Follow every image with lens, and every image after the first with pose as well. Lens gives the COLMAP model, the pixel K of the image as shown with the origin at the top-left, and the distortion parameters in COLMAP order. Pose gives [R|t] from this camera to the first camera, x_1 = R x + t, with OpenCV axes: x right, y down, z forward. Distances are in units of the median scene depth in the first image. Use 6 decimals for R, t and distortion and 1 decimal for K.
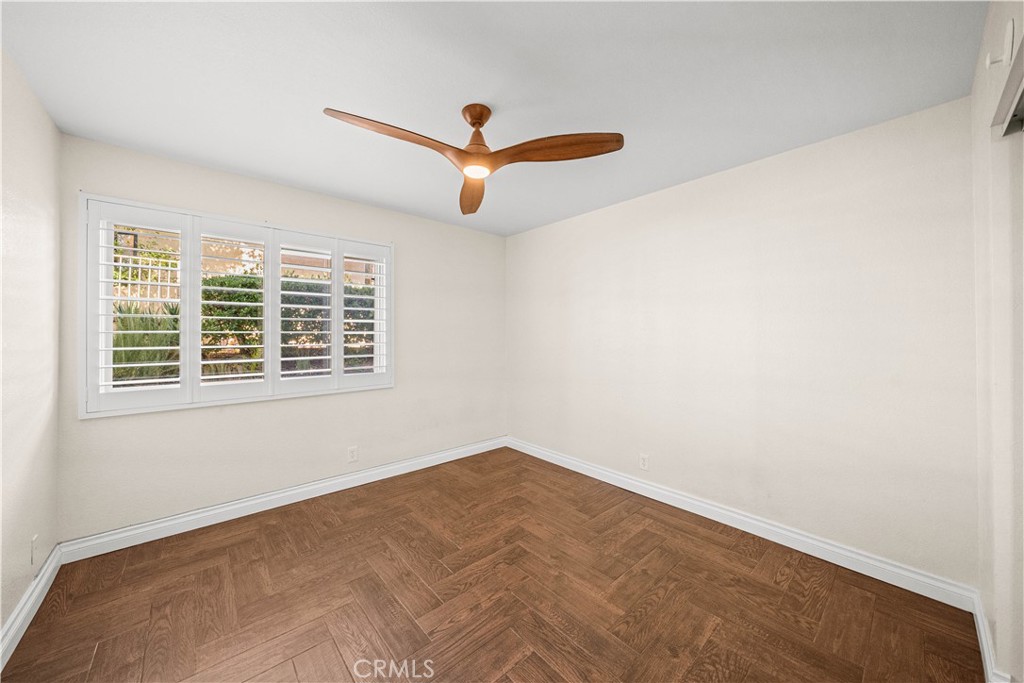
lens RADIAL K [[350.6, 0, 507.1], [0, 350.6, 337.3], [0, 0, 1]] dist [-0.005624, -0.000022]
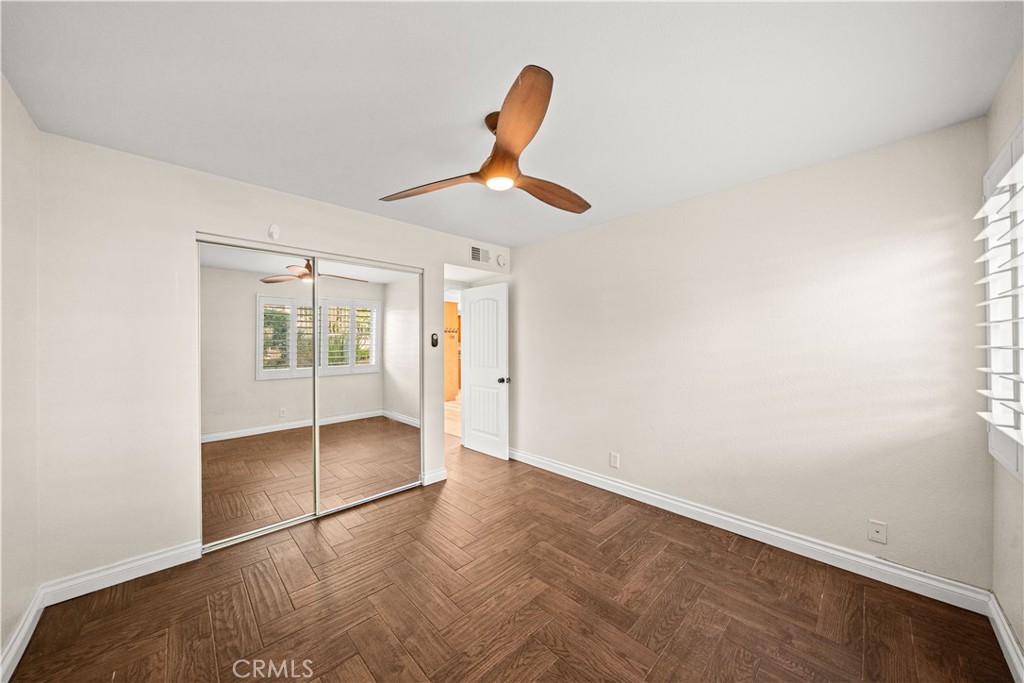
lens RADIAL K [[350.6, 0, 507.1], [0, 350.6, 337.3], [0, 0, 1]] dist [-0.005624, -0.000022]
pose [[-0.999479, 0.004739, -0.031916, -0.075011], [0.005150, 0.999905, -0.012816, -0.030989], [0.031852, -0.012973, -0.999408, 1.950384]]
